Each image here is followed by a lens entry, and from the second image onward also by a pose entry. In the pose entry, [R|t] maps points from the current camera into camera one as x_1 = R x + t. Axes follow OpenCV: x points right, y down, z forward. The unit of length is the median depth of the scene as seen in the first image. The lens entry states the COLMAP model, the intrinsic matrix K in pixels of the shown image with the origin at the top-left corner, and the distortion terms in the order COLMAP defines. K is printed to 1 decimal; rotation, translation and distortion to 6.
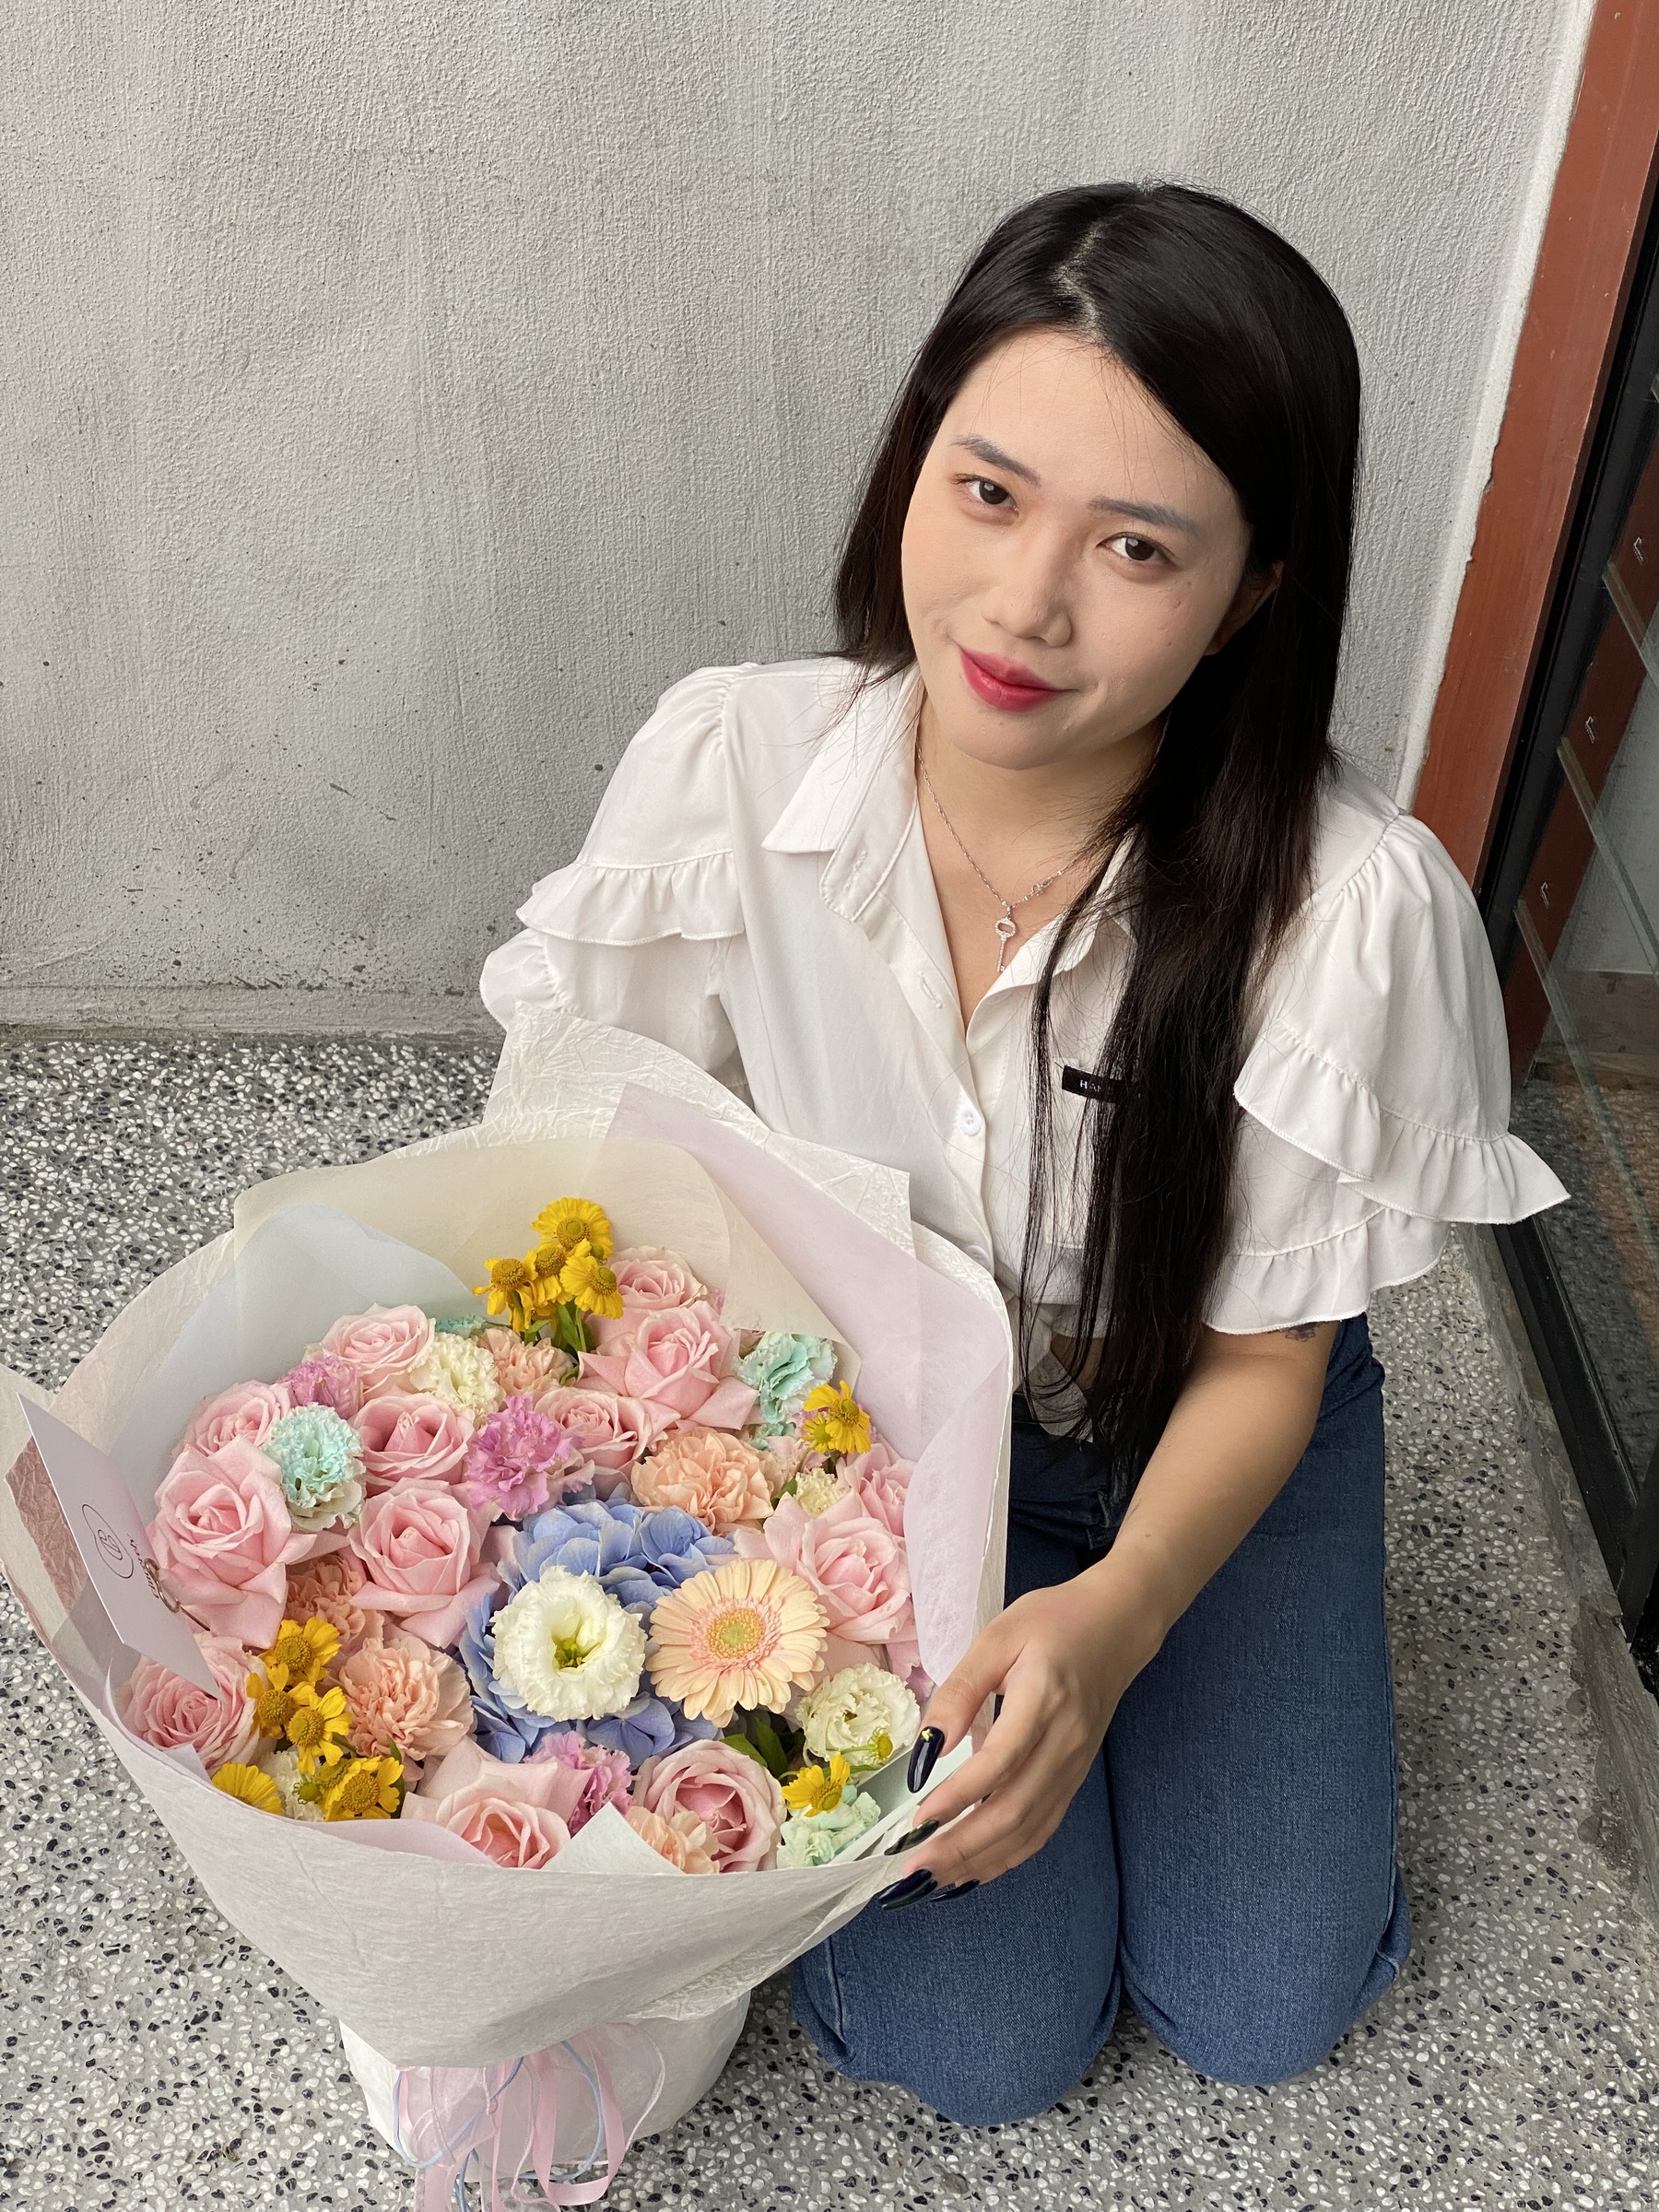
lens RADIAL K [[3410.7, 0, 844.6], [0, 3410.7, 1119.4], [0, 0, 1]] dist [0.145870, 0.000000]
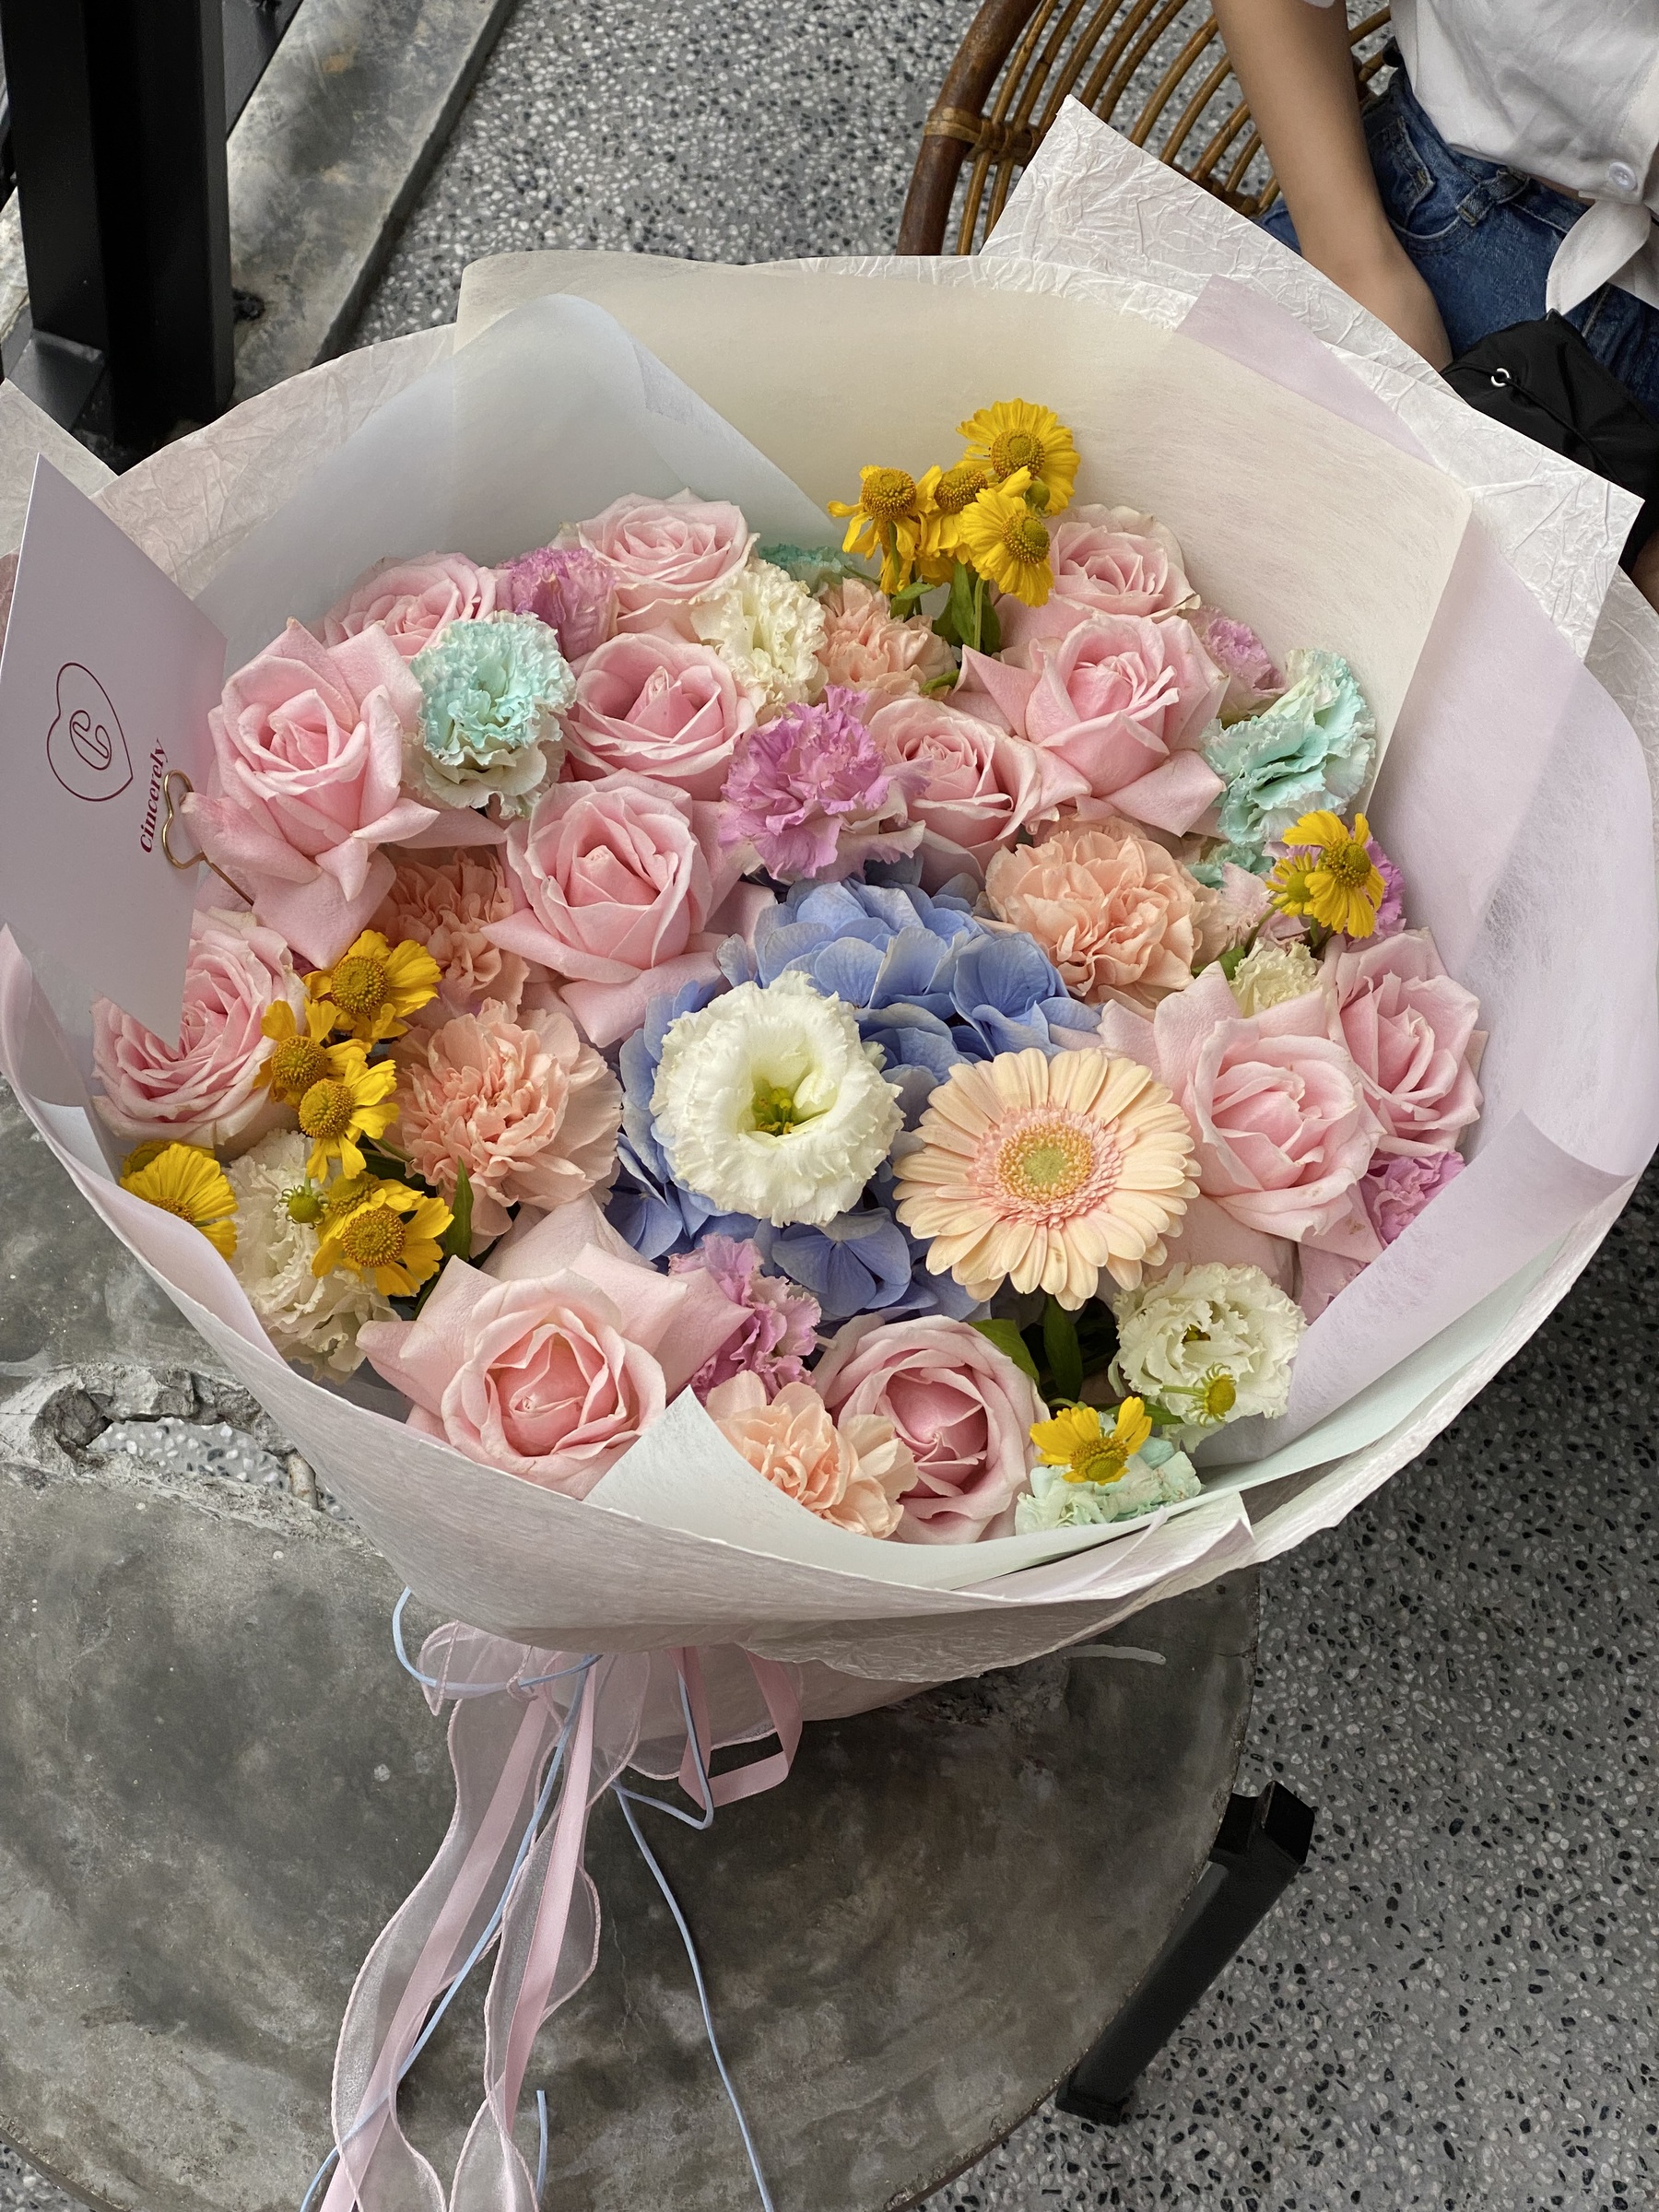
lens RADIAL K [[3410.7, 0, 812.2], [0, 3410.7, 1125.8], [0, 0, 1]] dist [0.145870, 0.000000]
pose [[0.939188, 0.283441, -0.193874, 0.042427], [-0.242702, 0.947279, 0.209183, 0.029105], [0.242944, -0.149408, 0.958465, 0.411194]]
